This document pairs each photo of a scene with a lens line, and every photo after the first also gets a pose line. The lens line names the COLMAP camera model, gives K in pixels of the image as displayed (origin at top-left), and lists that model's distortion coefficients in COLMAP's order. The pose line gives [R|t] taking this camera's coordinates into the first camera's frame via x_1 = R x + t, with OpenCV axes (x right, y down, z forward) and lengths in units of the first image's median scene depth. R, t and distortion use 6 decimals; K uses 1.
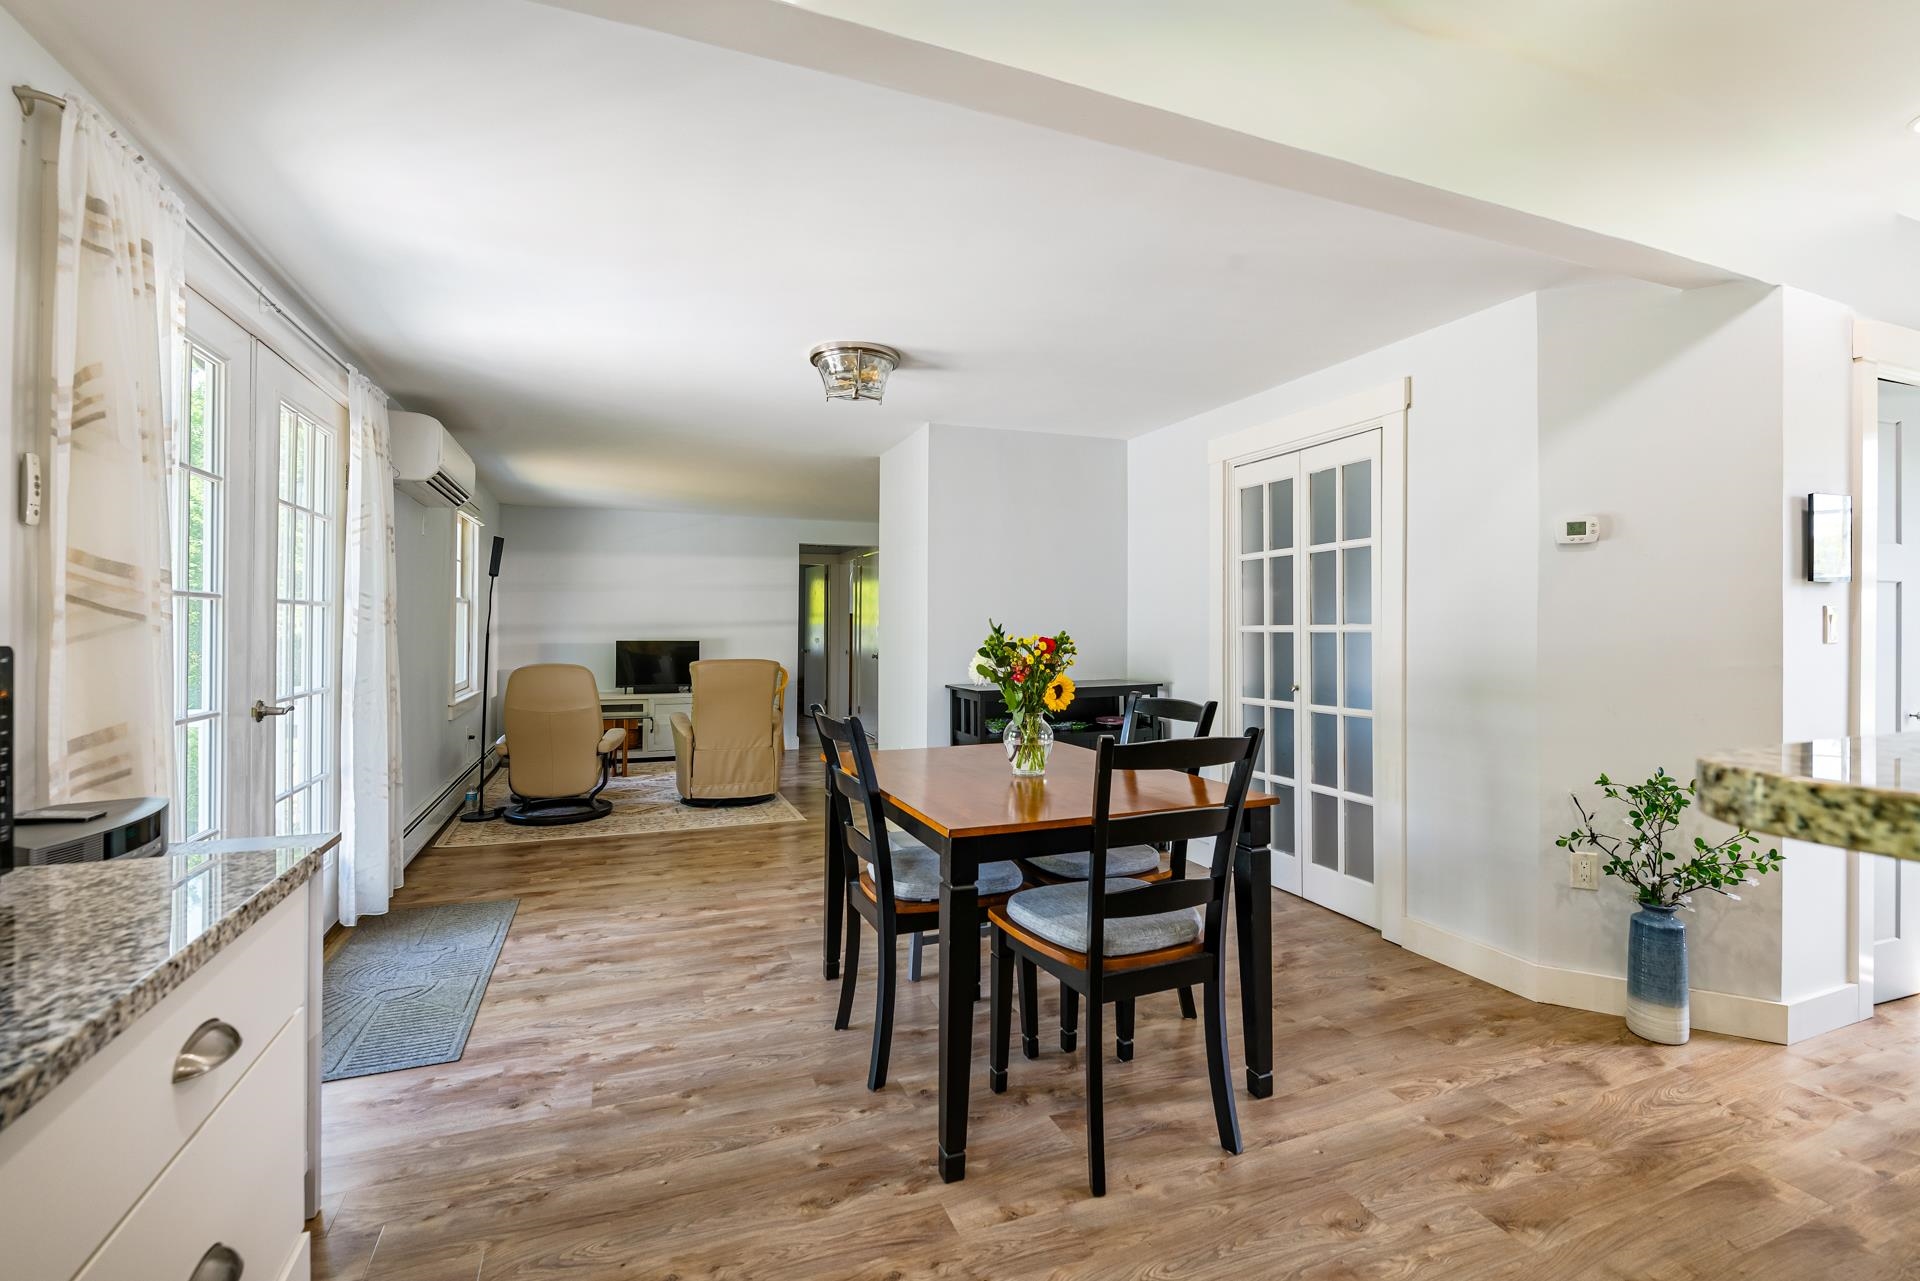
lens RADIAL K [[823.1, 0, 958.5], [0, 823.1, 623.5], [0, 0, 1]] dist [0.001738, -0.005675]
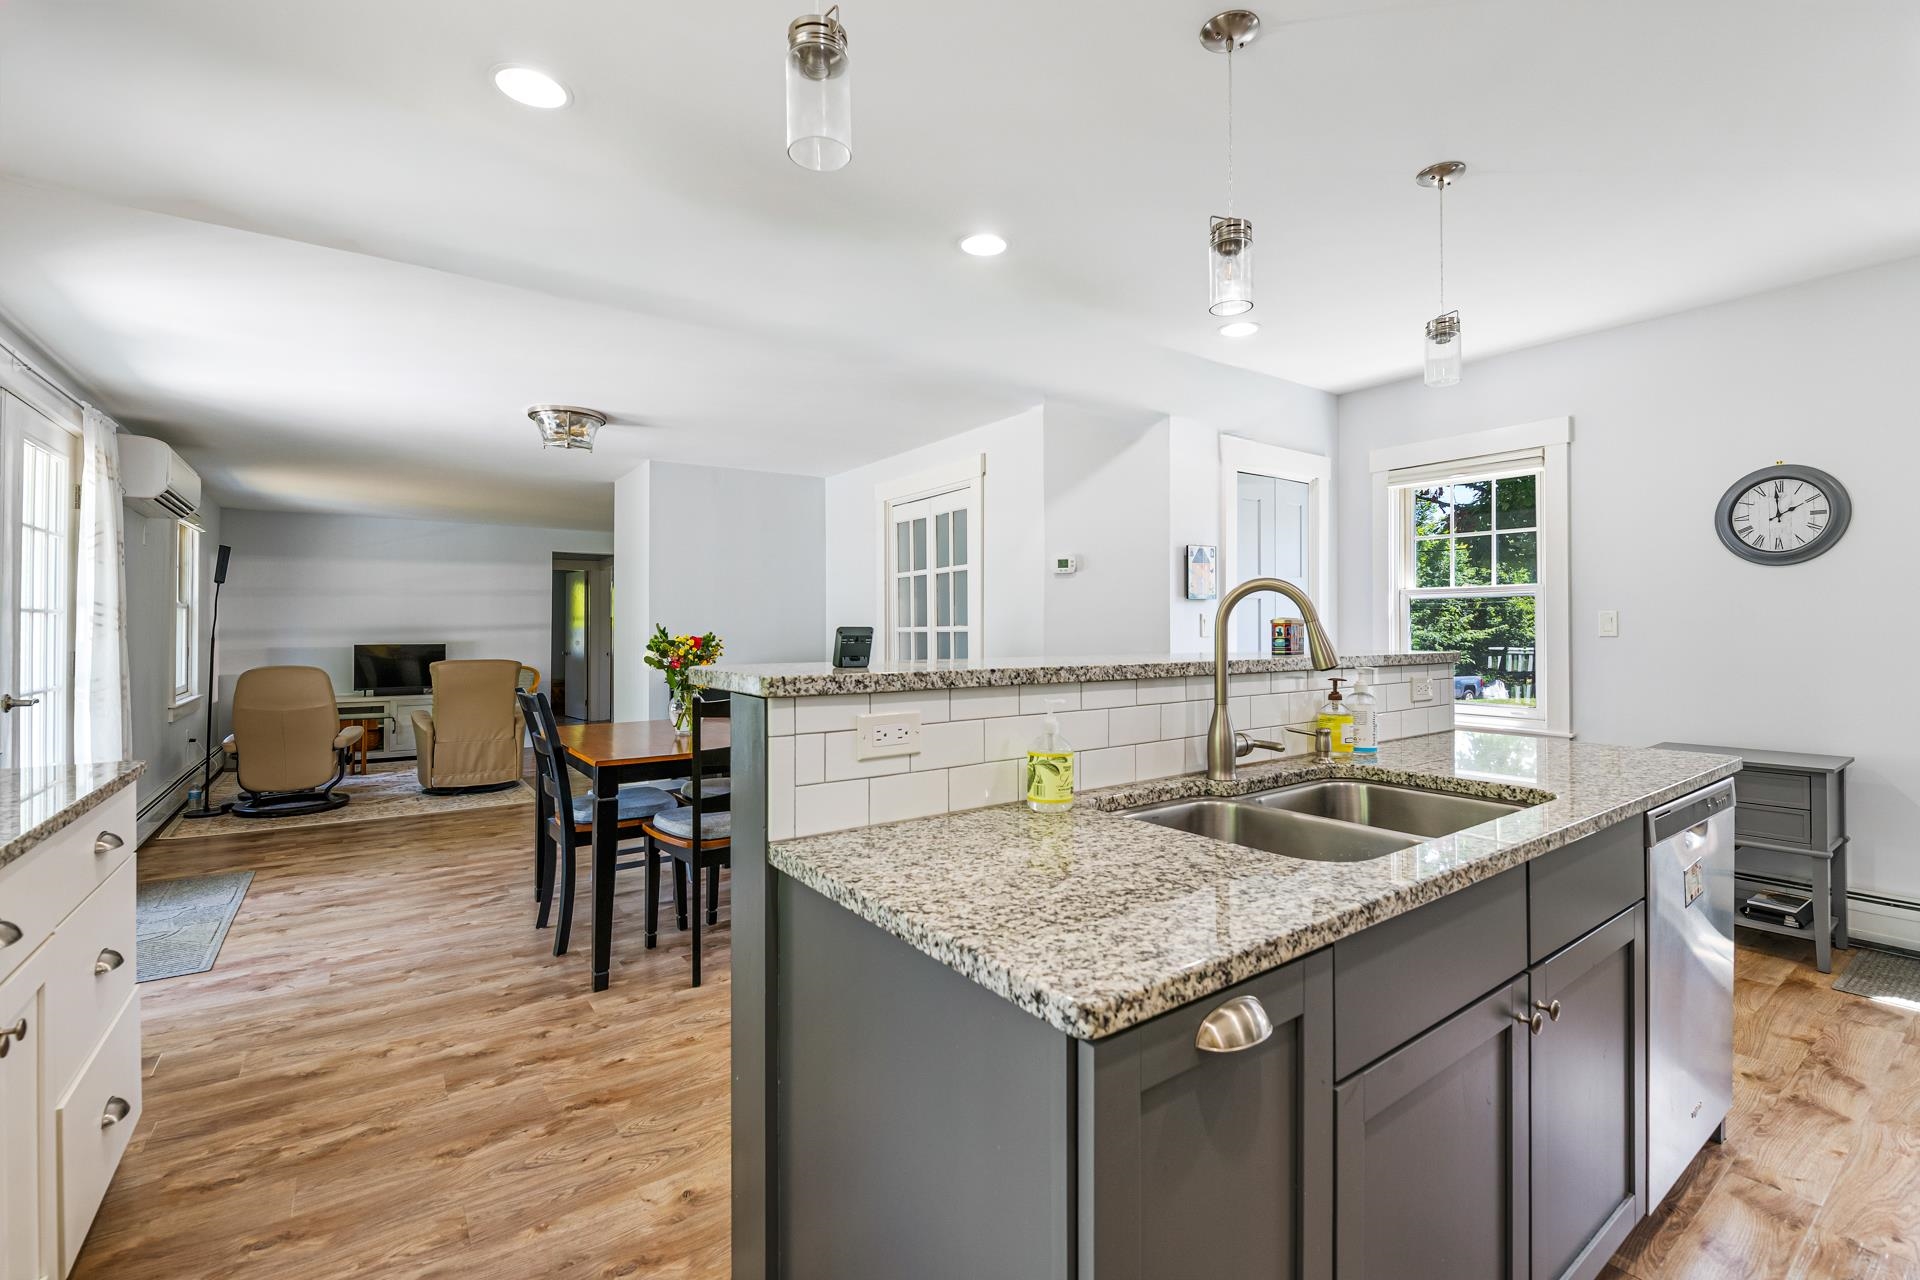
lens RADIAL K [[823.1, 0, 961.9], [0, 823.1, 624.1], [0, 0, 1]] dist [0.001738, -0.005675]
pose [[0.971651, -0.003346, 0.236398, 0.164568], [0.003768, 0.999992, -0.001337, -0.000529], [-0.236392, 0.002190, 0.971655, -0.371271]]
